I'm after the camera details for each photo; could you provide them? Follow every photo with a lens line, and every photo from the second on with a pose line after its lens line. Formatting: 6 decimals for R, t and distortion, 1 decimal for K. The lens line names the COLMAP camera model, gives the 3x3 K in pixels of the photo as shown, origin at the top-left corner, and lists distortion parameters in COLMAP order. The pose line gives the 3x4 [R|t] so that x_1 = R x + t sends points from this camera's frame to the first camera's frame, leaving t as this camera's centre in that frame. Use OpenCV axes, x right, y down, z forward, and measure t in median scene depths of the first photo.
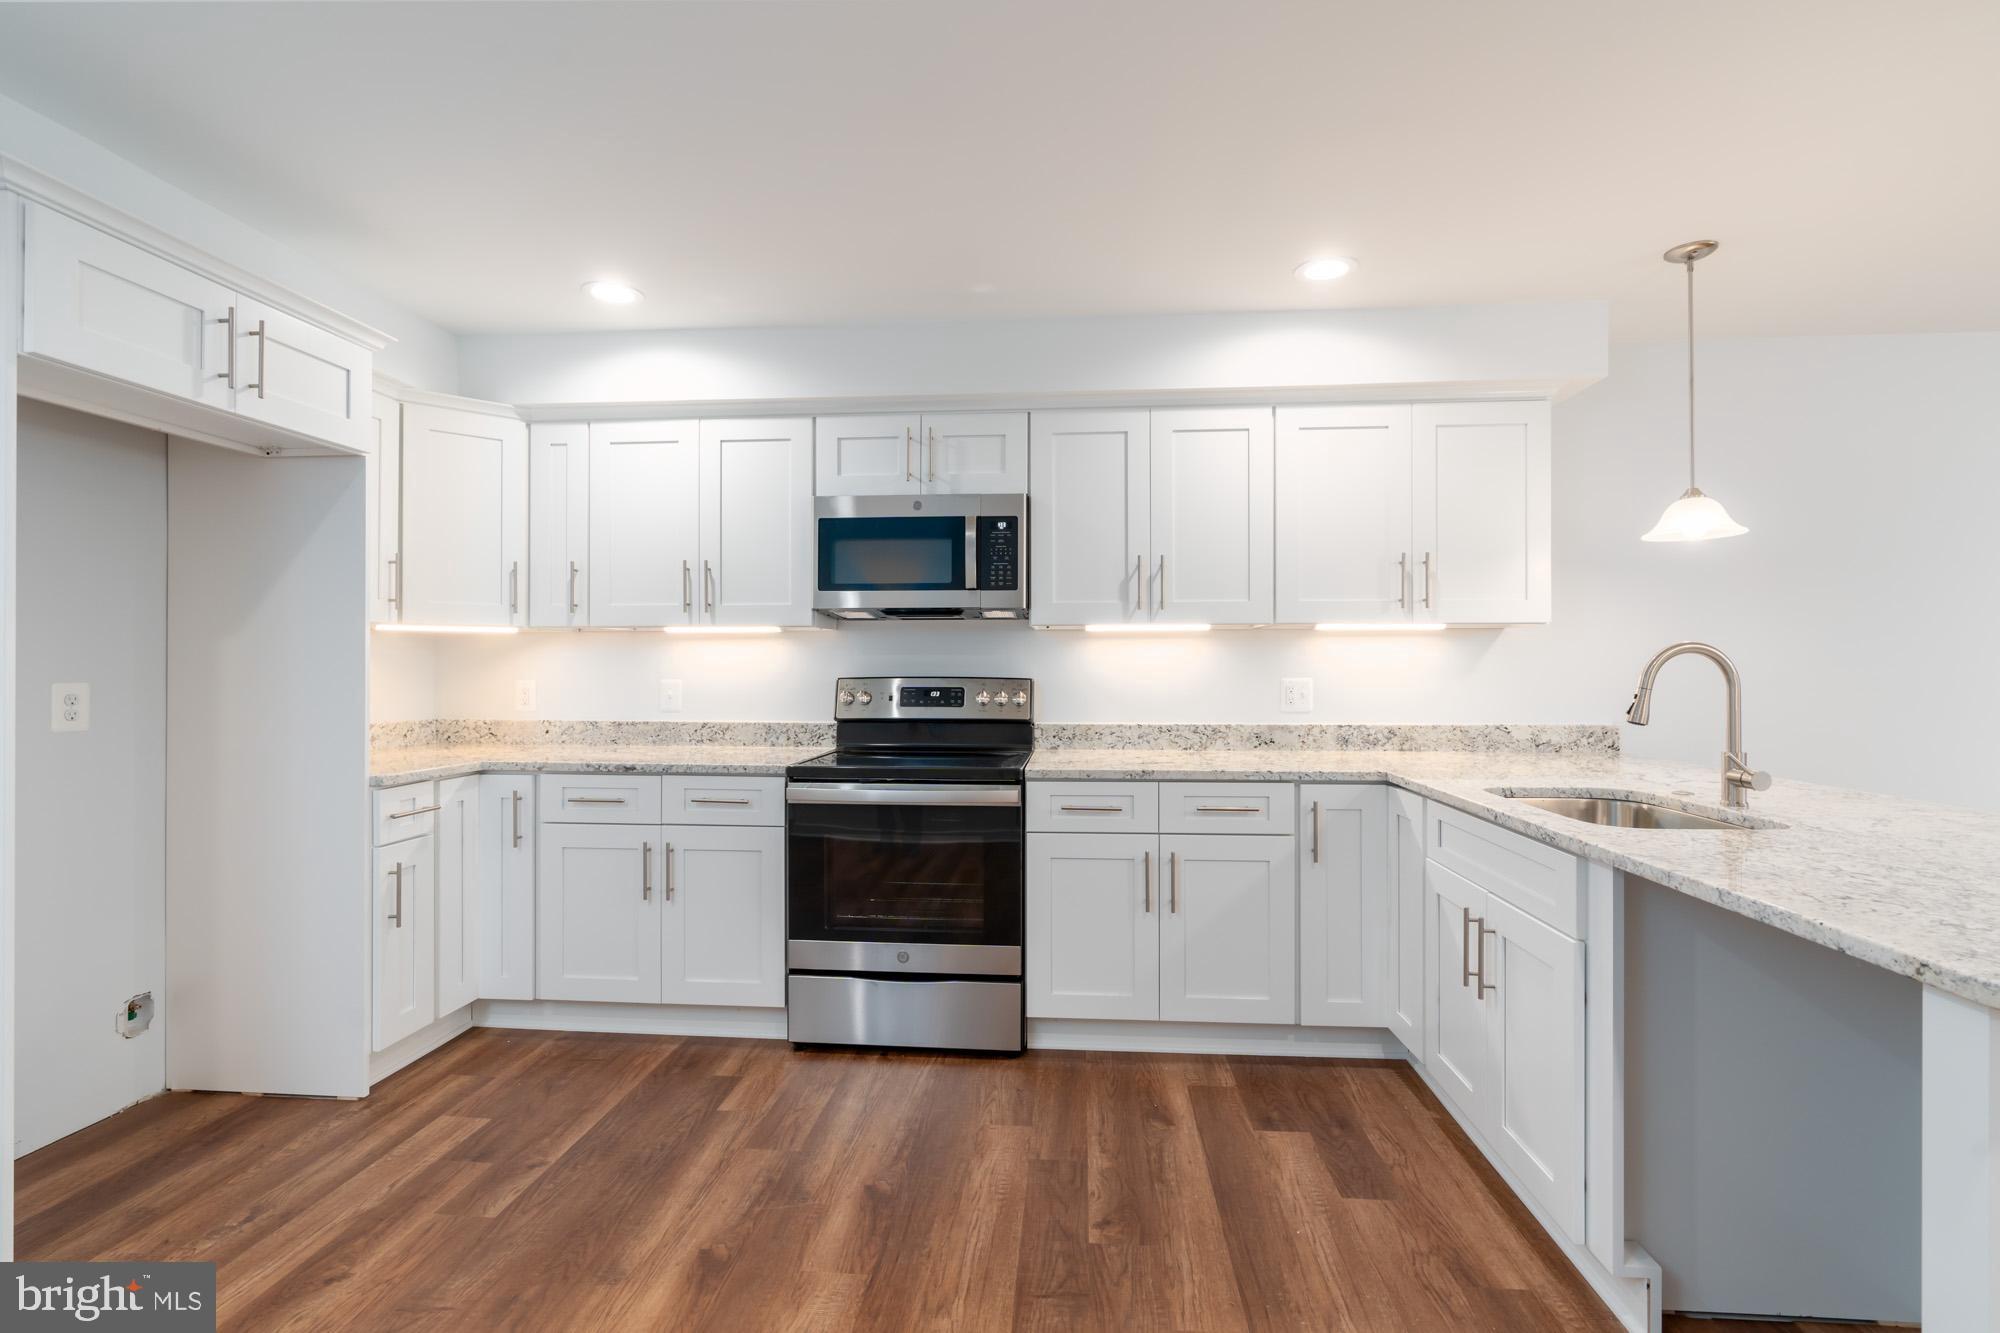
lens RADIAL K [[952.5, 0, 1045.6], [0, 952.5, 662.1], [0, 0, 1]] dist [0.000732, 0.000499]
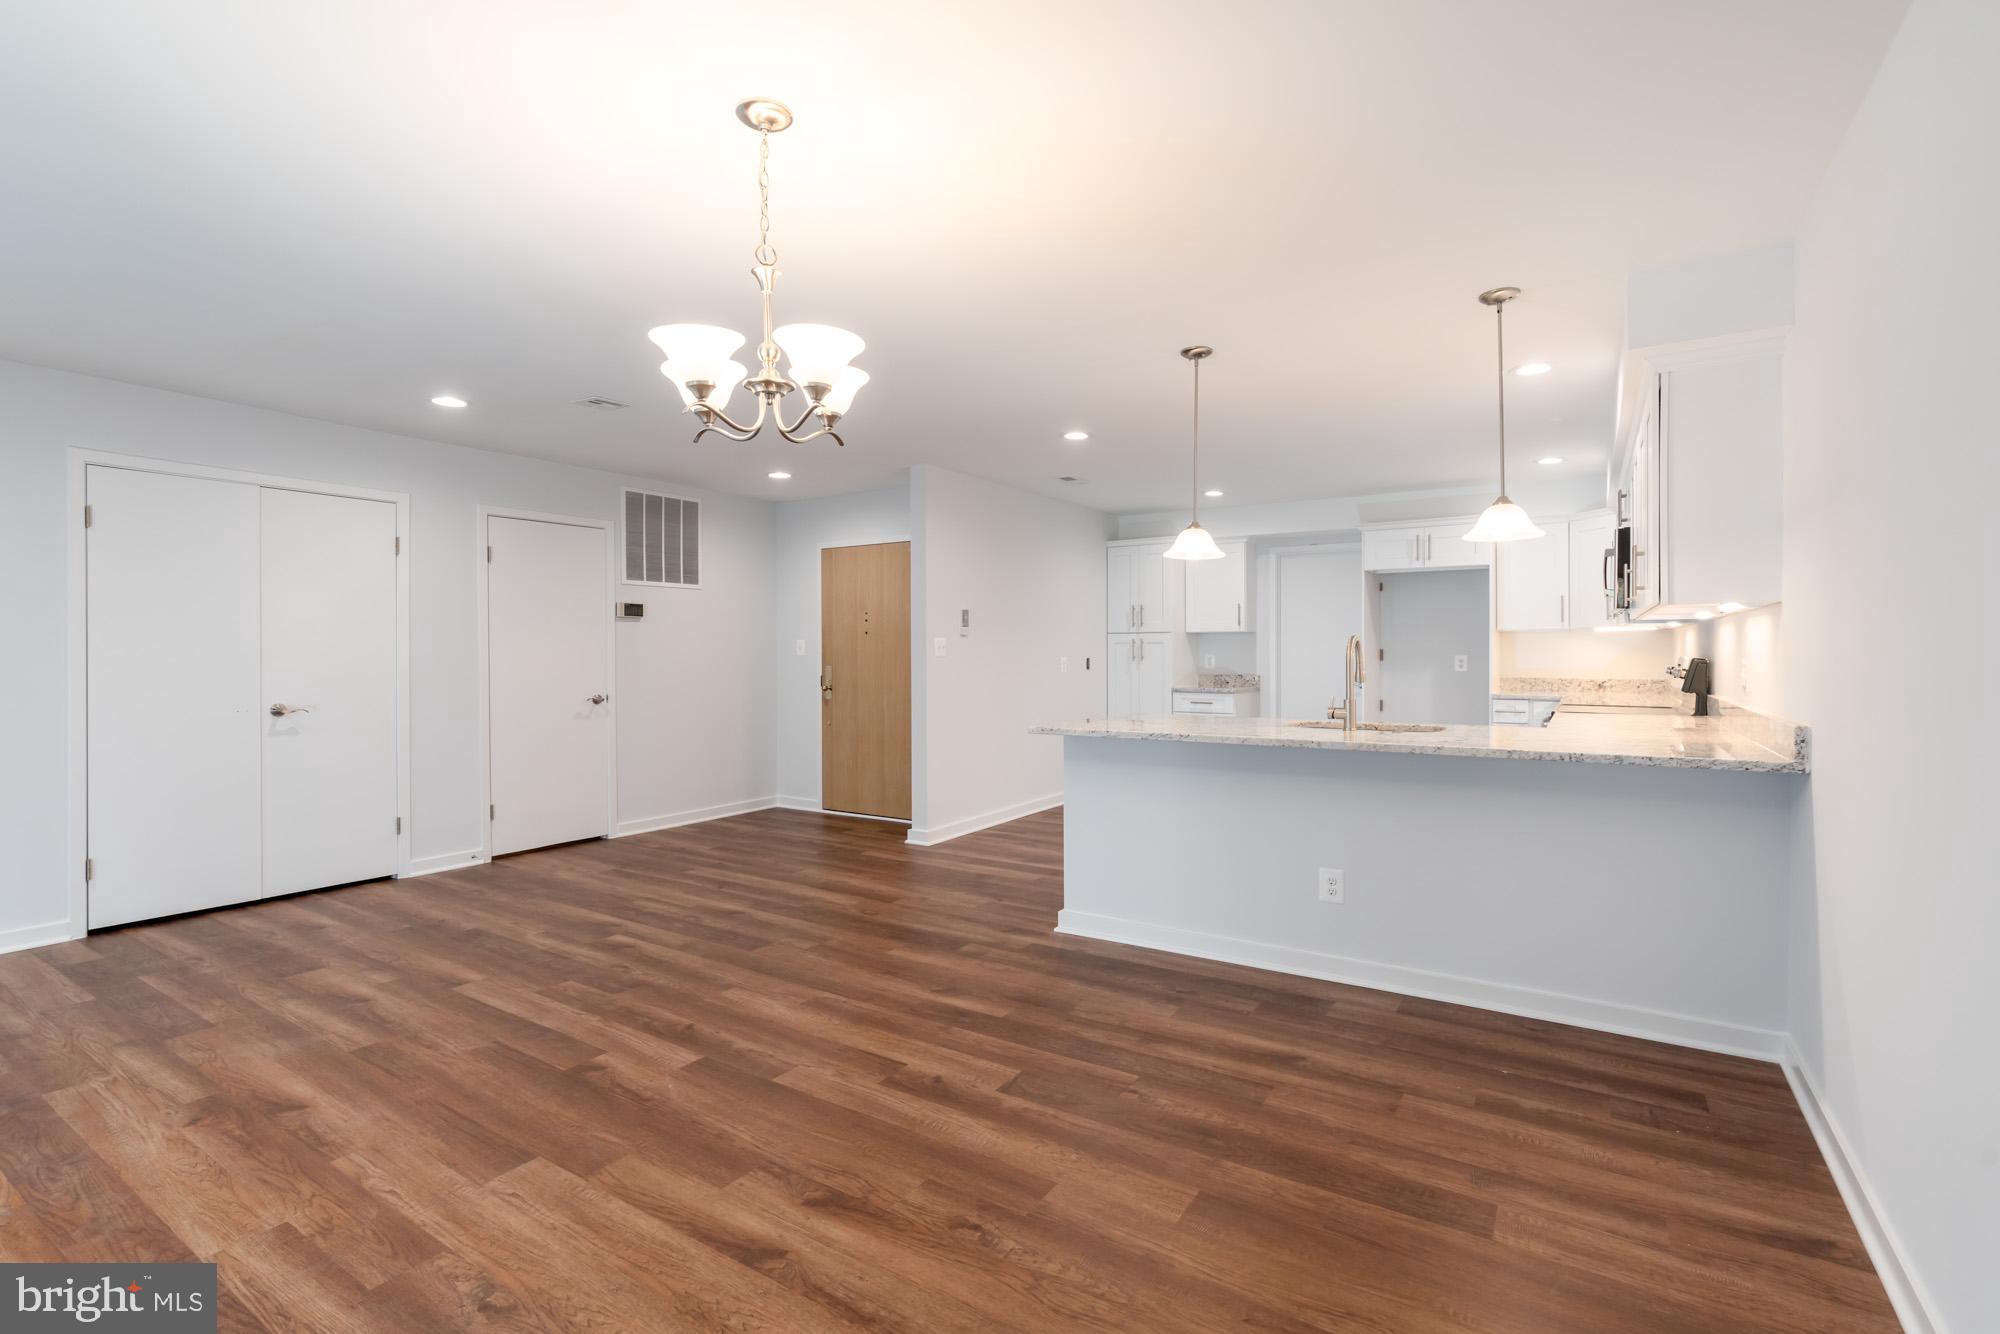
lens RADIAL K [[901.9, 0, 1010.9], [0, 901.9, 652.2], [0, 0, 1]] dist [-0.001814, 0.000223]
pose [[-0.474873, 0.003281, -0.880048, 1.609950], [0.007117, 0.999975, -0.000112, 0.001732], [0.880025, -0.006316, -0.474884, 0.834649]]
